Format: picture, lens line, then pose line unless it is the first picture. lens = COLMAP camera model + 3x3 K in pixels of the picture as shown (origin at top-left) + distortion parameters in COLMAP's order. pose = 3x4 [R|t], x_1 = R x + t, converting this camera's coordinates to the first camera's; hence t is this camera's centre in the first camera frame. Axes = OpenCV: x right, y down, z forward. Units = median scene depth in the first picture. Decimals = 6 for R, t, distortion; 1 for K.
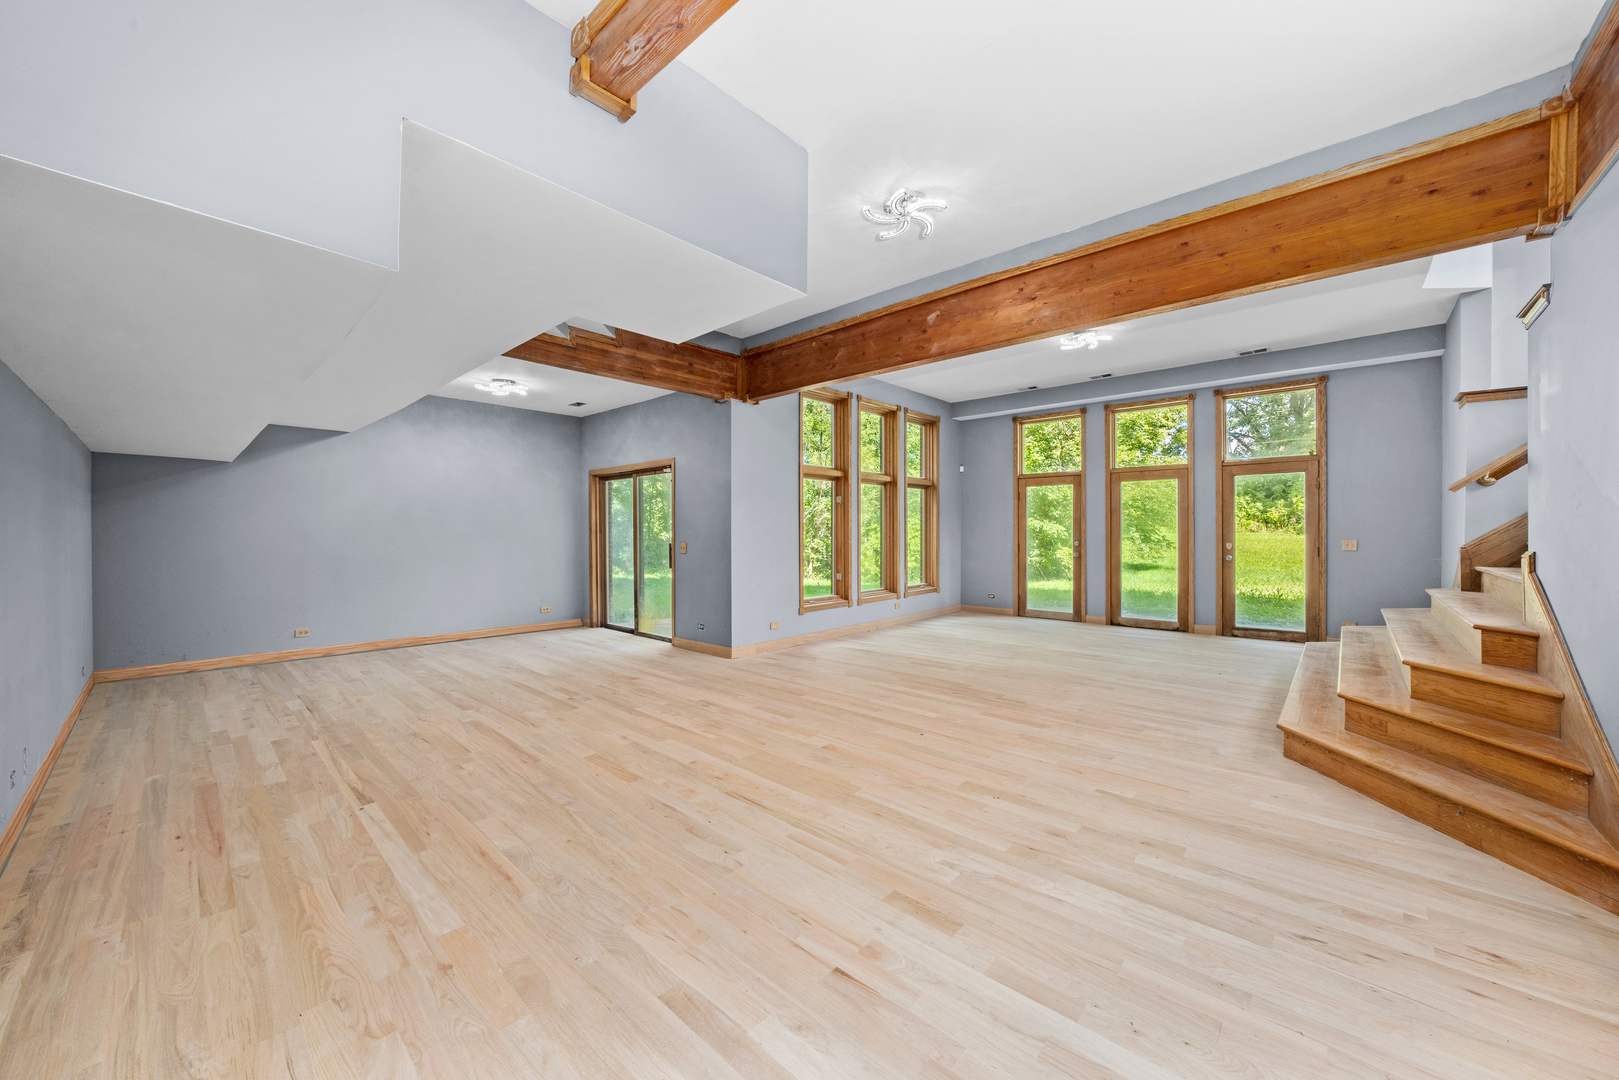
lens RADIAL K [[586.9, 0, 807.0], [0, 586.9, 537.7], [0, 0, 1]] dist [-0.010002, 0.001037]
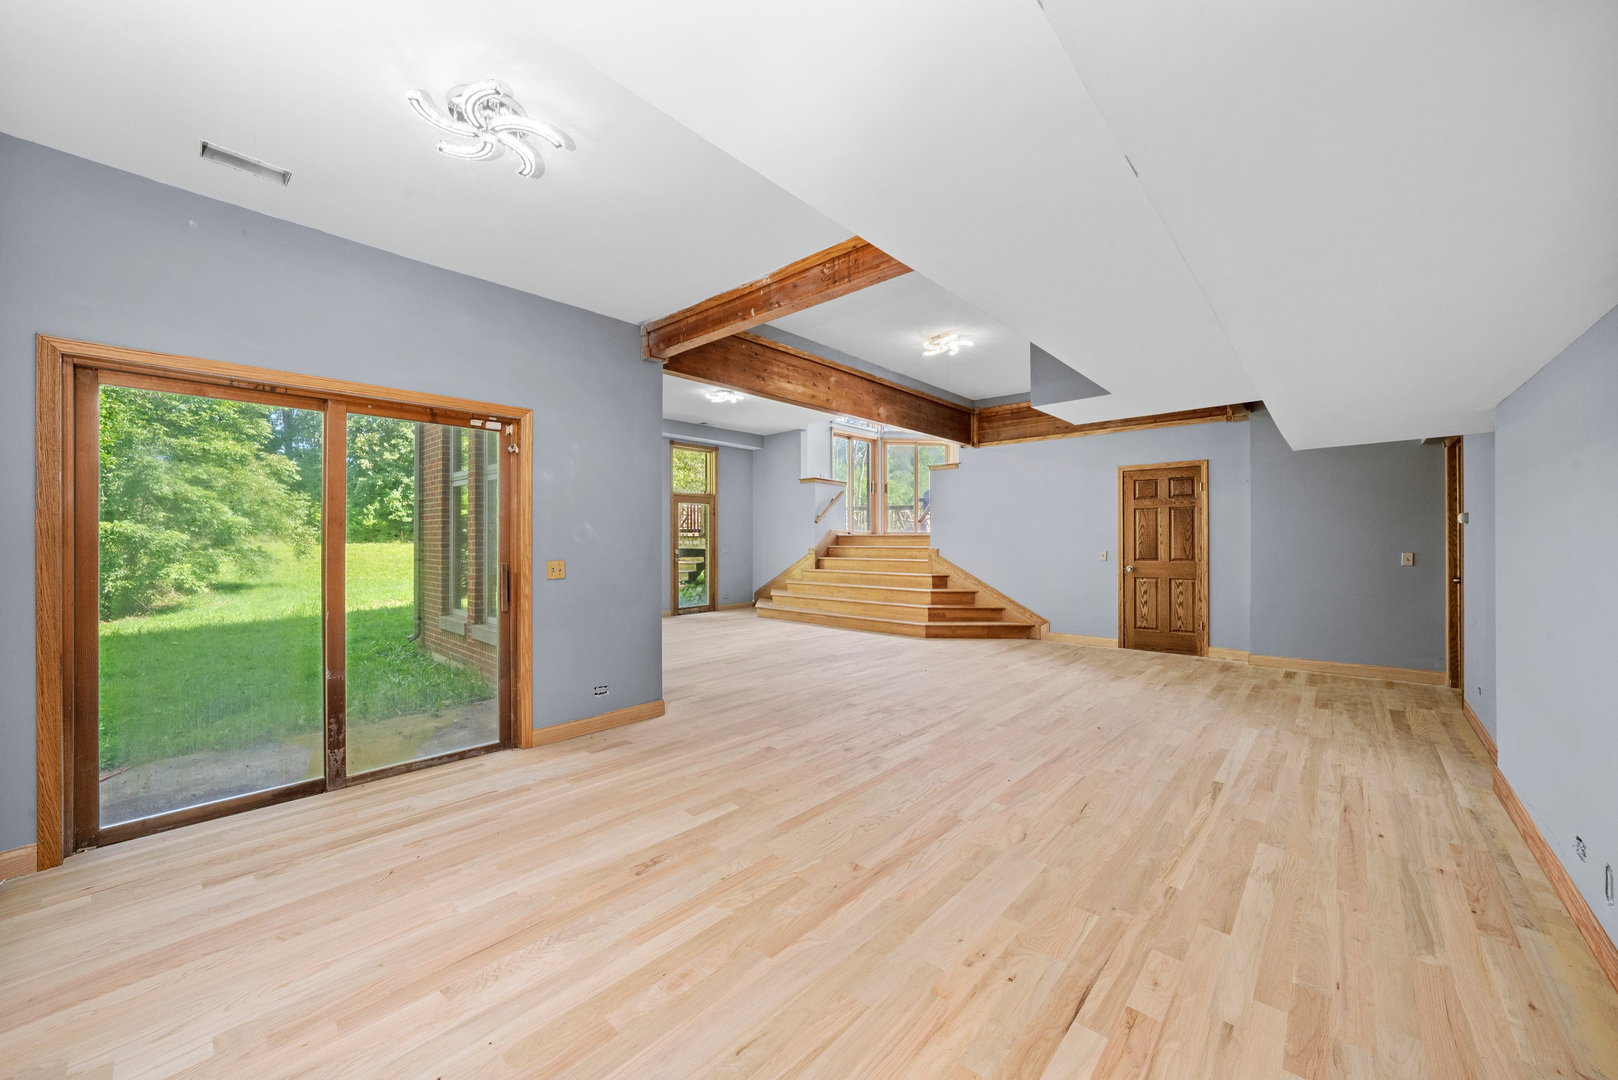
lens RADIAL K [[586.5, 0, 799.7], [0, 586.5, 538.7], [0, 0, 1]] dist [-0.010002, 0.001037]
pose [[0.009367, 0.004743, 0.999945, -1.520461], [0.009246, 0.999946, -0.004829, -0.016351], [-0.999913, 0.009291, 0.009323, 1.442872]]
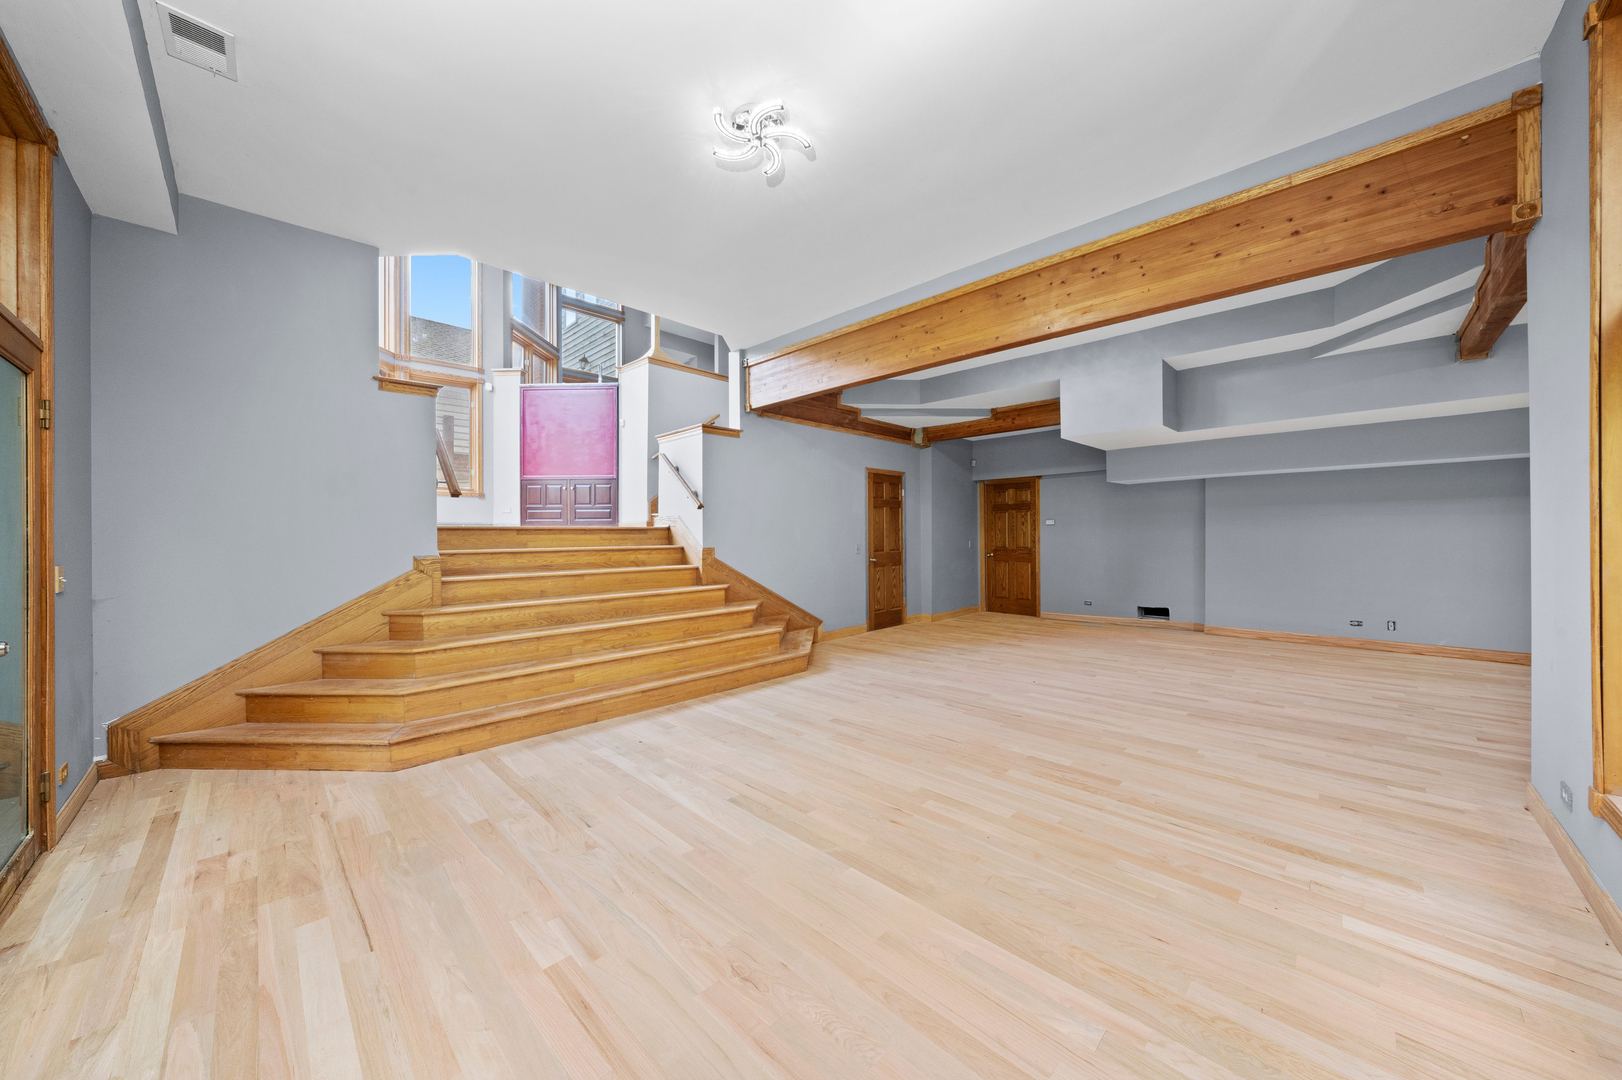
lens RADIAL K [[588.0, 0, 805.5], [0, 588.0, 534.8], [0, 0, 1]] dist [-0.010002, 0.001037]
pose [[-0.999313, 0.011954, 0.035088, 0.737870], [0.012283, 0.999882, 0.009180, -0.029584], [-0.034974, 0.009605, -0.999342, 2.594657]]
